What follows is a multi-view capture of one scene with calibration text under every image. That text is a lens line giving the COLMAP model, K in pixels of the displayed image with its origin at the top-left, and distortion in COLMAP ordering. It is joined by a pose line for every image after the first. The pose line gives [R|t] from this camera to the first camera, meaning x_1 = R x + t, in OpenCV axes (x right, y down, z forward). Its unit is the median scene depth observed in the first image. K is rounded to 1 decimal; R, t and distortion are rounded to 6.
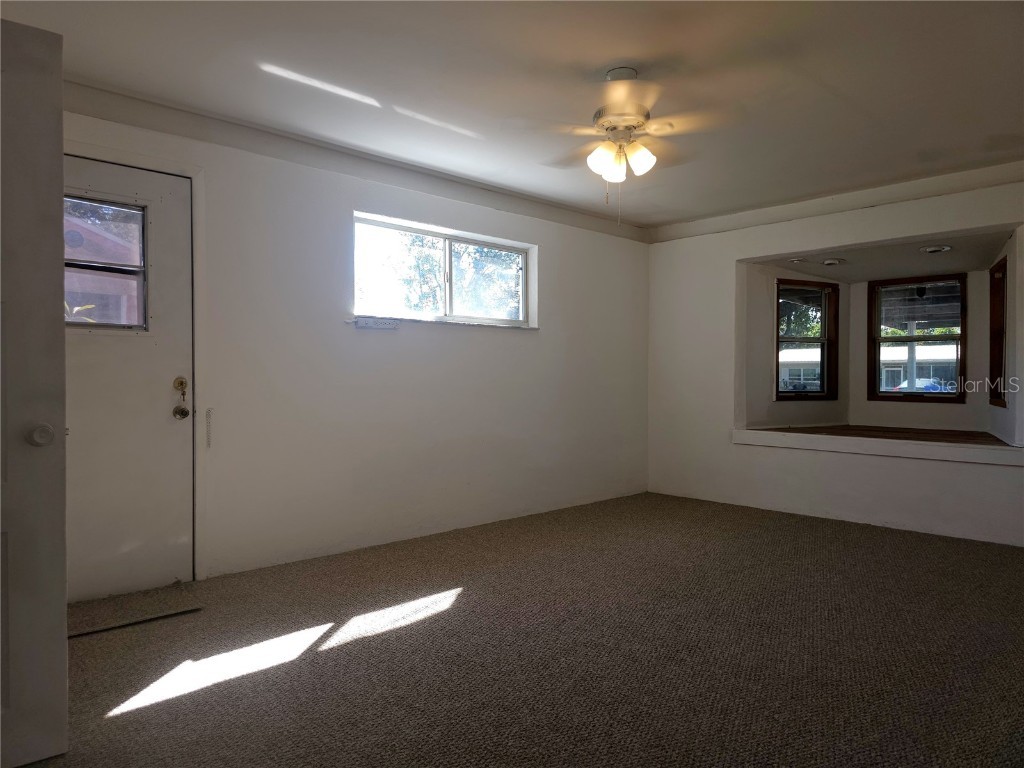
lens RADIAL K [[690.5, 0, 506.4], [0, 690.5, 386.6], [0, 0, 1]] dist [0.059283, -0.058447]
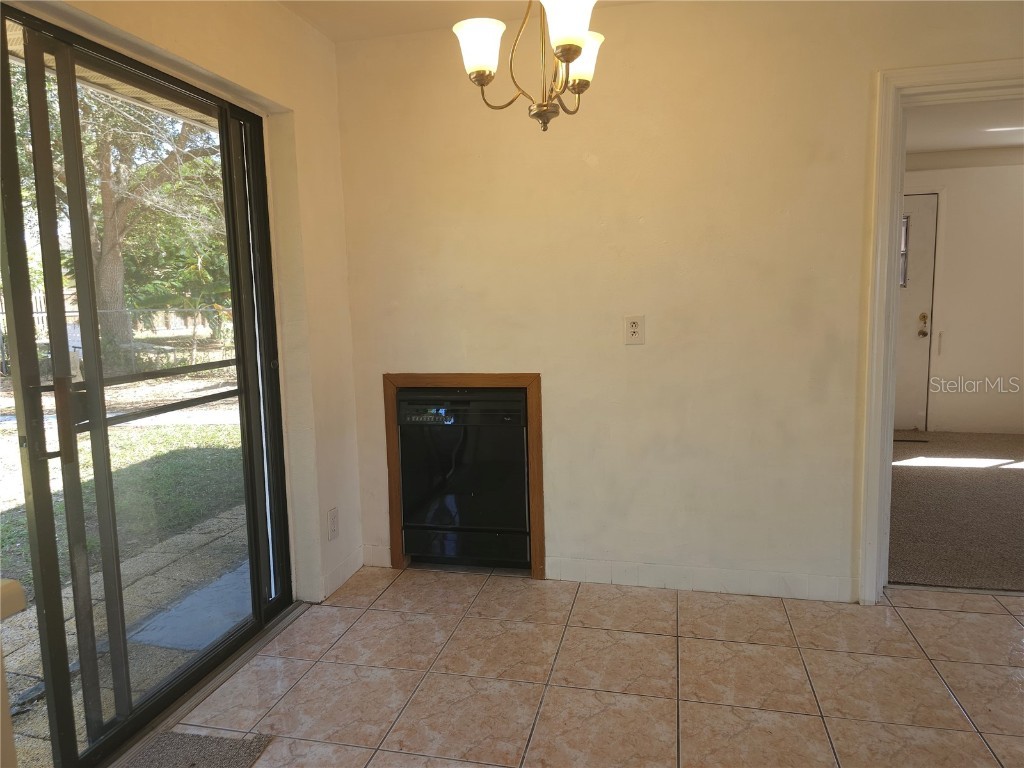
lens RADIAL K [[690.5, 0, 507.4], [0, 690.5, 384.8], [0, 0, 1]] dist [0.059283, -0.058447]
pose [[0.571045, 0.080263, -0.816985, 0.376795], [0.009356, 0.994508, 0.104243, -0.027477], [0.820865, -0.067171, 0.567158, -0.847085]]
